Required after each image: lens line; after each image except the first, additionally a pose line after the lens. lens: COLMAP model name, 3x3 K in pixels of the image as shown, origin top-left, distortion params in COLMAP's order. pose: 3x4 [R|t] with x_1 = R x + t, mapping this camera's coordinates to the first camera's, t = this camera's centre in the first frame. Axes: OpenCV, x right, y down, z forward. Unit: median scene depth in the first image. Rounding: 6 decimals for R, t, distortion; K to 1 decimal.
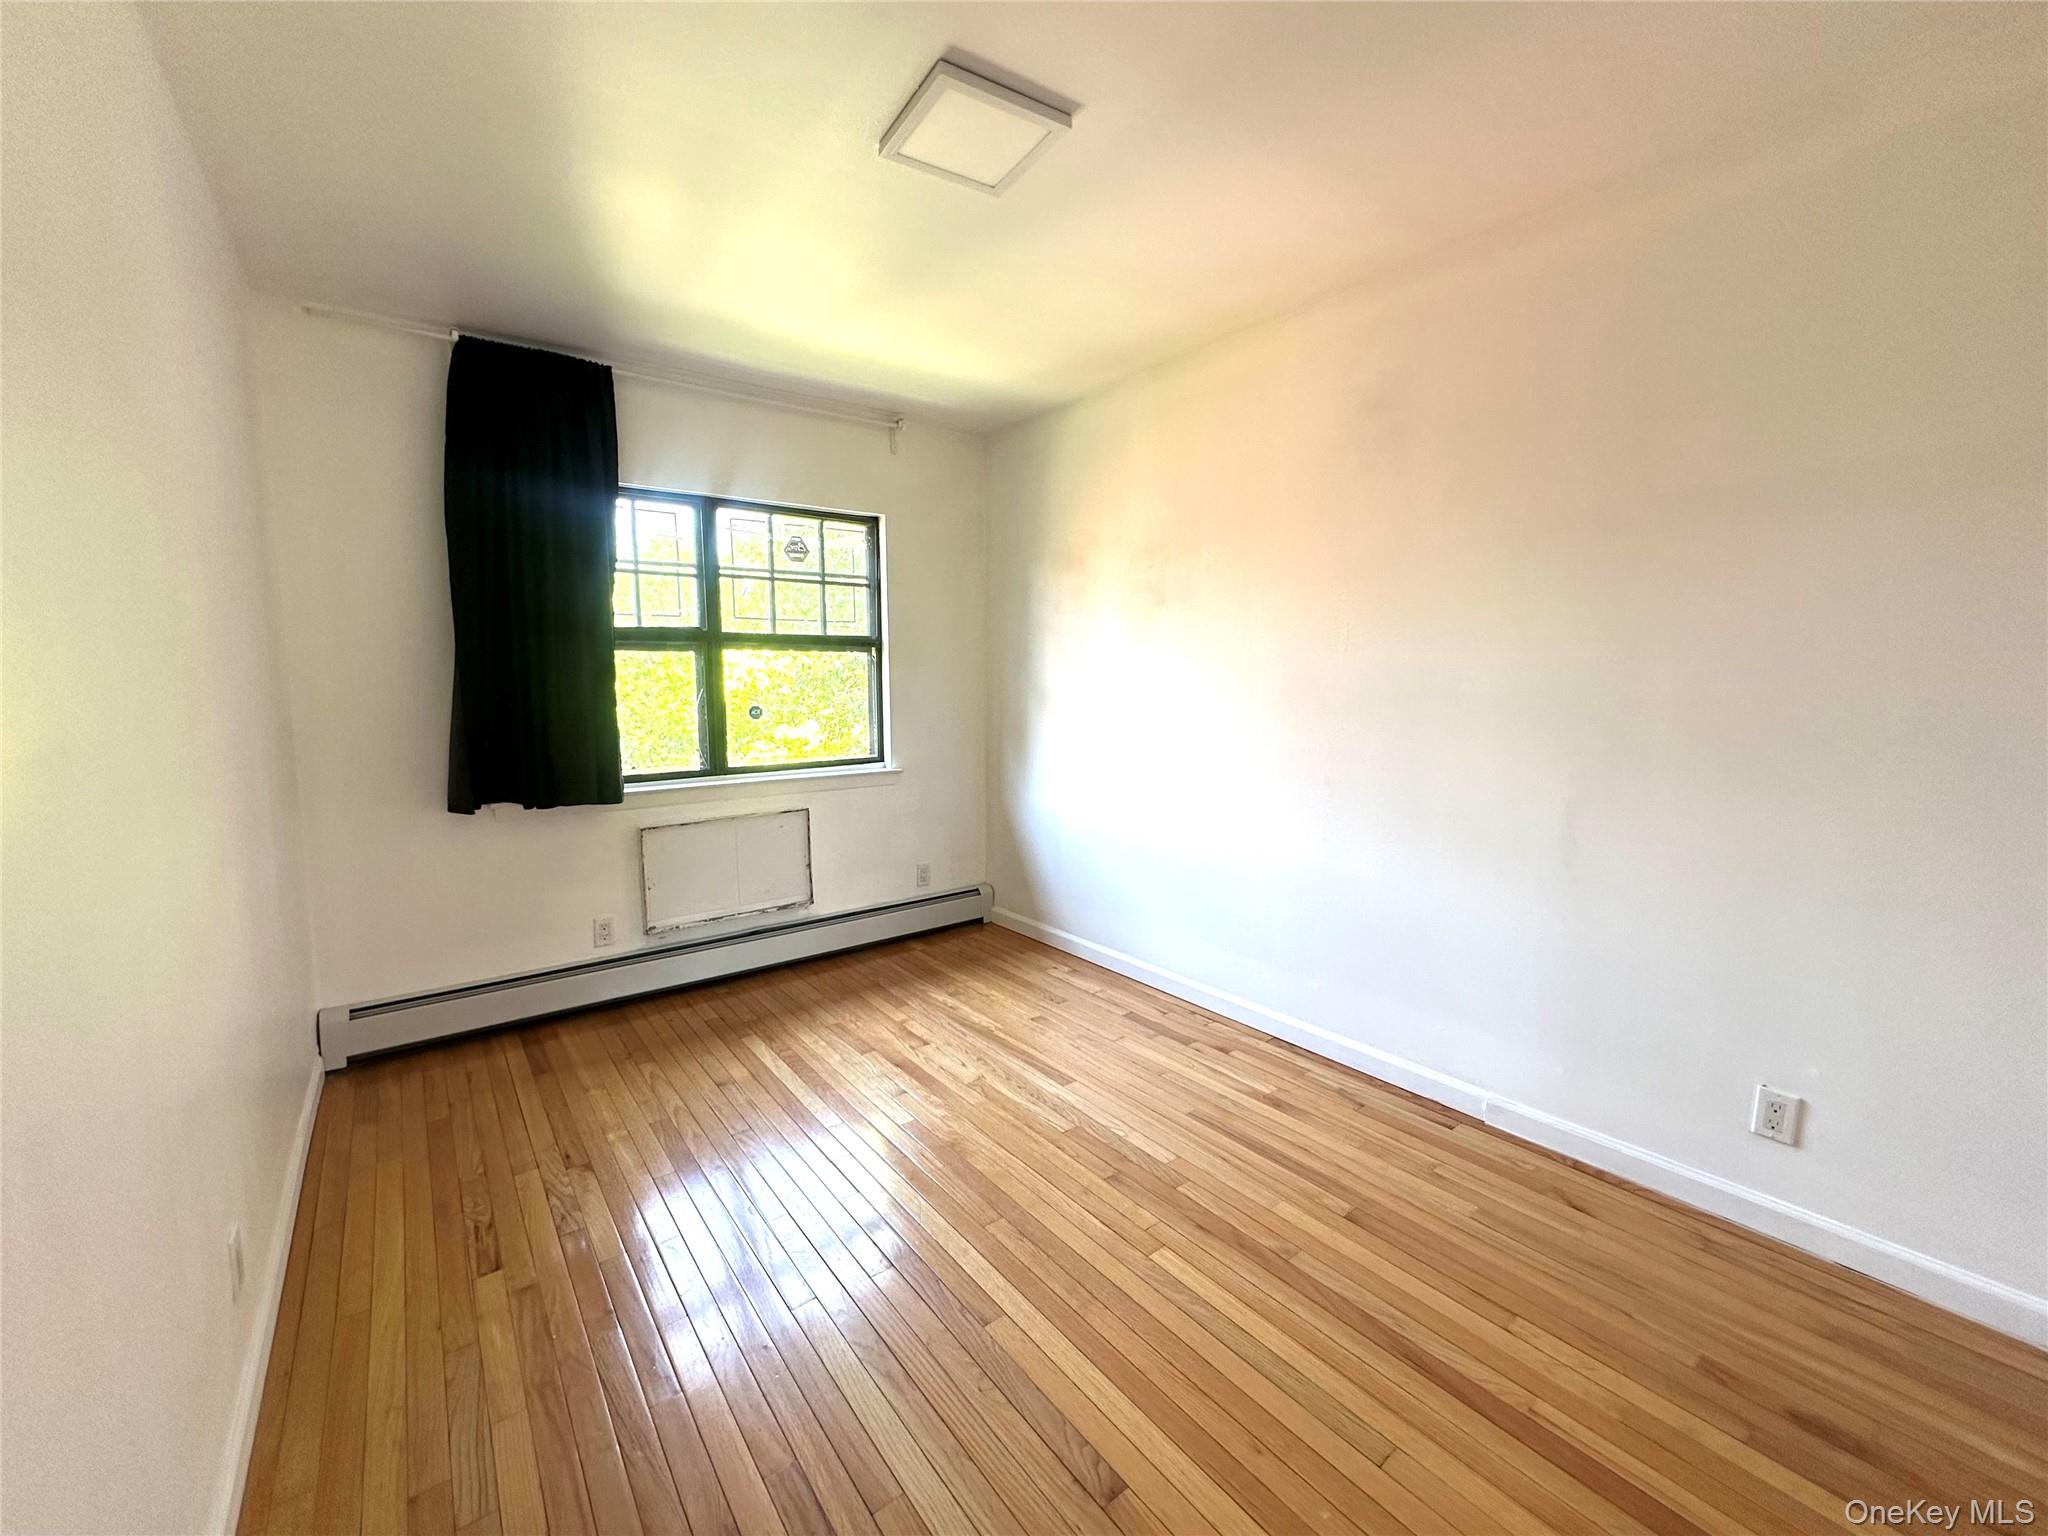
lens RADIAL K [[823.5, 0, 1017.5], [0, 823.5, 759.6], [0, 0, 1]] dist [0.000965, 0.000898]
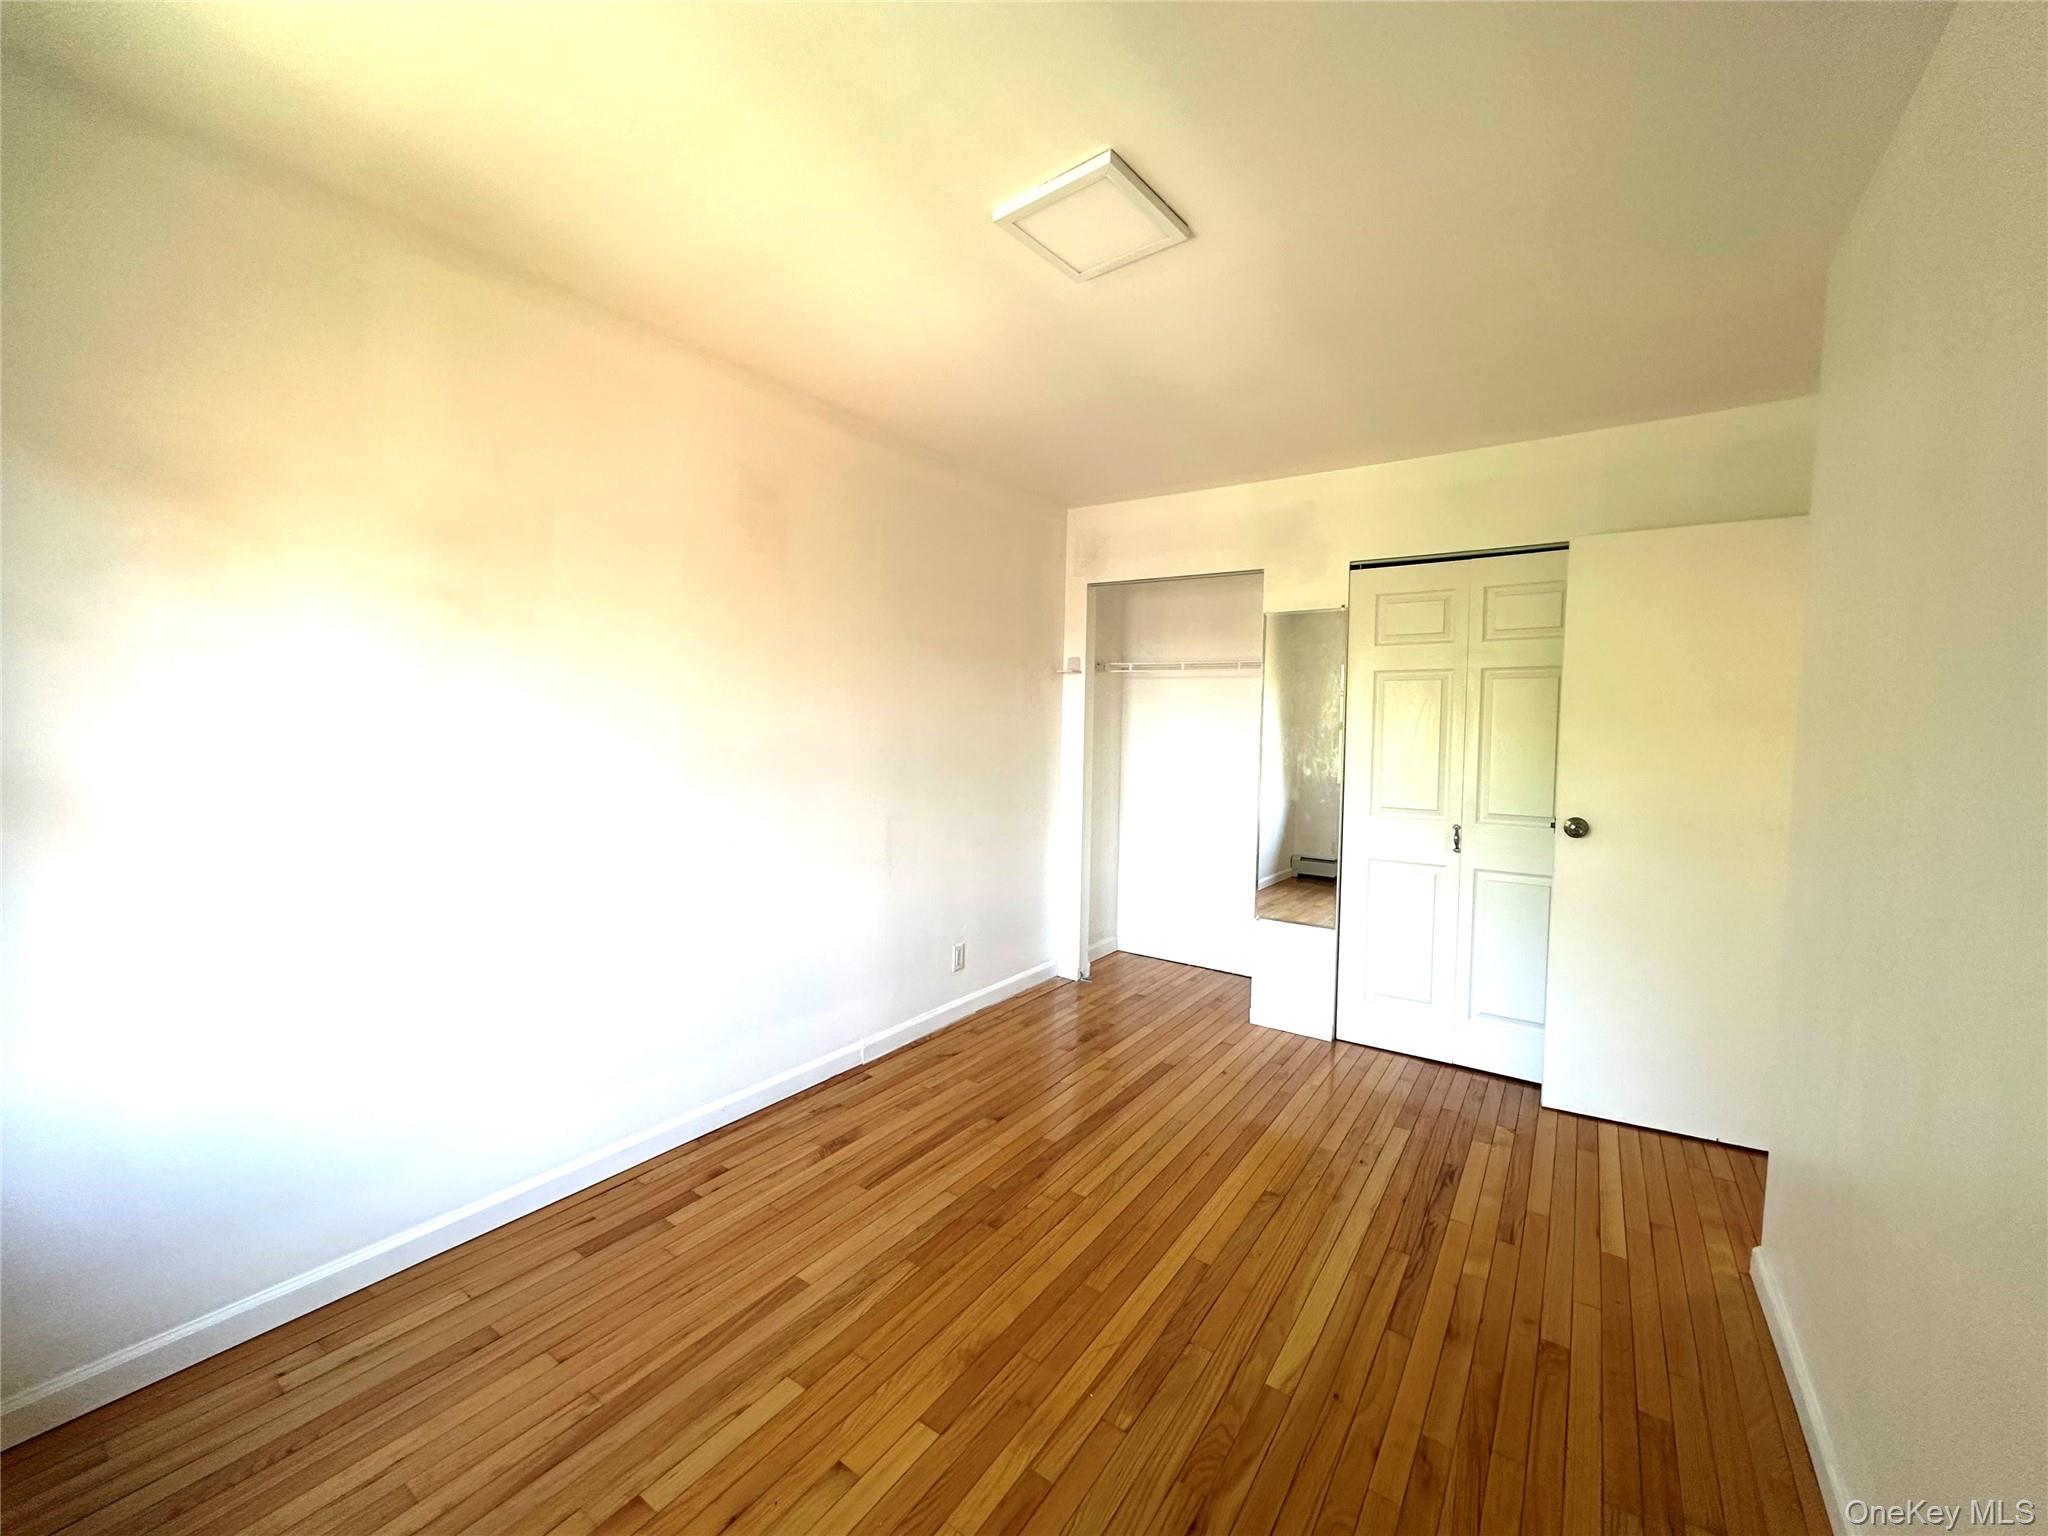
lens RADIAL K [[823.5, 0, 1018.0], [0, 823.5, 756.6], [0, 0, 1]] dist [0.000965, 0.000898]
pose [[-0.312894, -0.038621, 0.949003, -0.787110], [0.076126, 0.994939, 0.065589, -0.137167], [-0.946732, 0.092766, -0.308370, 1.122798]]
